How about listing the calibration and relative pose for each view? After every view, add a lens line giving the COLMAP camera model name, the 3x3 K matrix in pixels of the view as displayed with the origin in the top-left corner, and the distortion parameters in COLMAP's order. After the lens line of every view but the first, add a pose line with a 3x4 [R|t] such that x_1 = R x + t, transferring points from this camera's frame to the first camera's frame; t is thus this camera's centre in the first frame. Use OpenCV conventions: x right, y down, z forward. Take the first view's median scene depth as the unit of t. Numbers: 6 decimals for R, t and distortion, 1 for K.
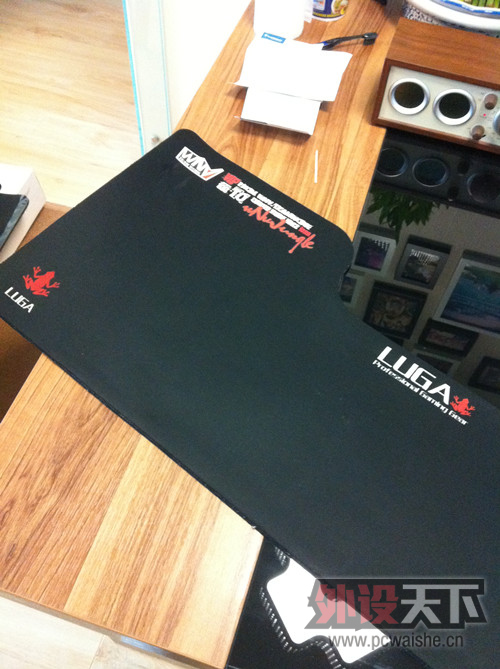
lens RADIAL K [[684.5, 0, 250.0], [0, 684.5, 334.5], [0, 0, 1]] dist [0.149833, -0.564054]
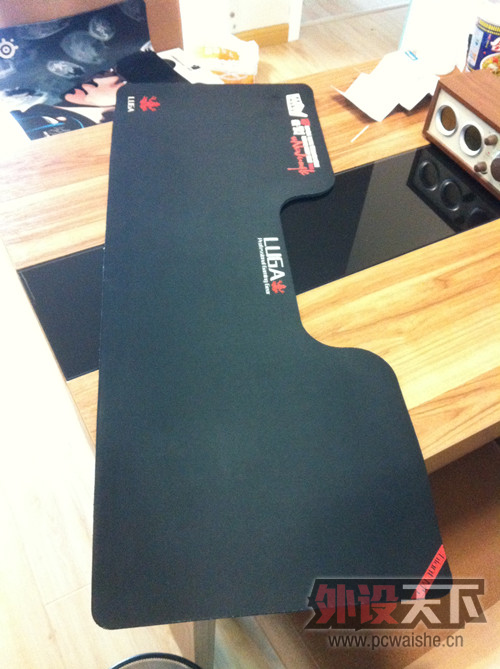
lens RADIAL K [[684.5, 0, 250.0], [0, 684.5, 334.5], [0, 0, 1]] dist [0.149833, -0.564054]
pose [[0.703184, 0.524445, -0.480093, 0.806565], [-0.588944, 0.807927, 0.019948, 0.155822], [0.398342, 0.268721, 0.876991, -0.125669]]
